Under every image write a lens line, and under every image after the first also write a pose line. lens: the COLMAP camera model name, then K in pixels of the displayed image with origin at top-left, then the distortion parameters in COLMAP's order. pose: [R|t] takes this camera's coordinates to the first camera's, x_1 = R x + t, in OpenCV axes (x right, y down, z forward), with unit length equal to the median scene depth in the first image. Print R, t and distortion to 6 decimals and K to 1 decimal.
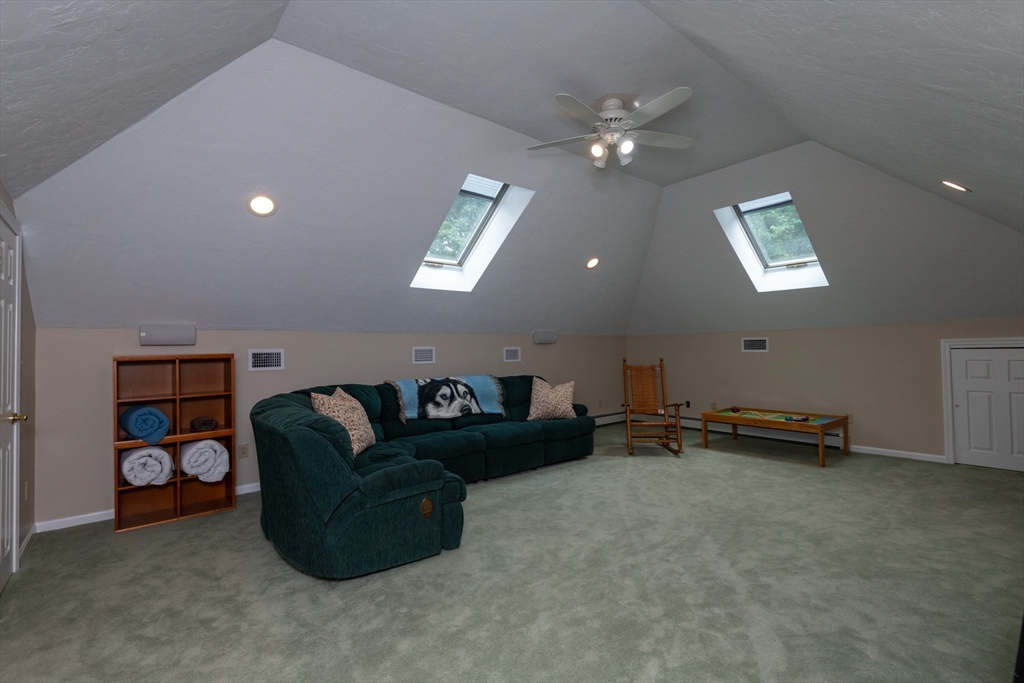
lens RADIAL K [[462.3, 0, 512.0], [0, 462.3, 341.5], [0, 0, 1]] dist [0.050691, -0.035324]
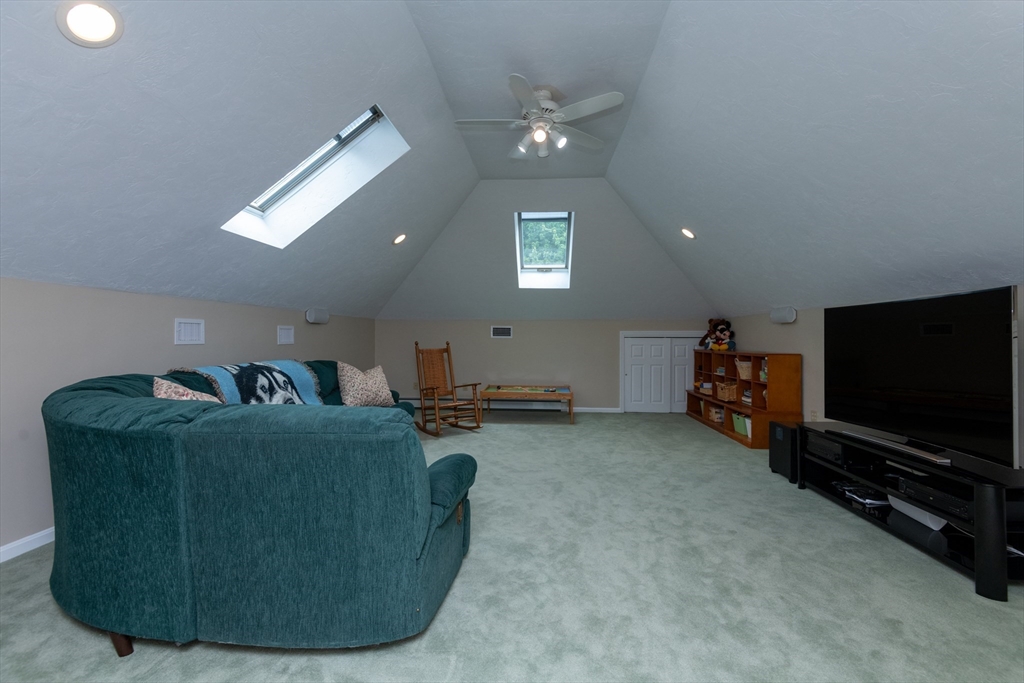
lens RADIAL K [[462.3, 0, 512.0], [0, 462.3, 341.5], [0, 0, 1]] dist [0.050691, -0.035324]
pose [[0.698138, 0.015304, 0.715799, -0.385880], [-0.028001, 0.999590, 0.005939, 0.029064], [-0.715415, -0.024190, 0.698281, 0.205416]]
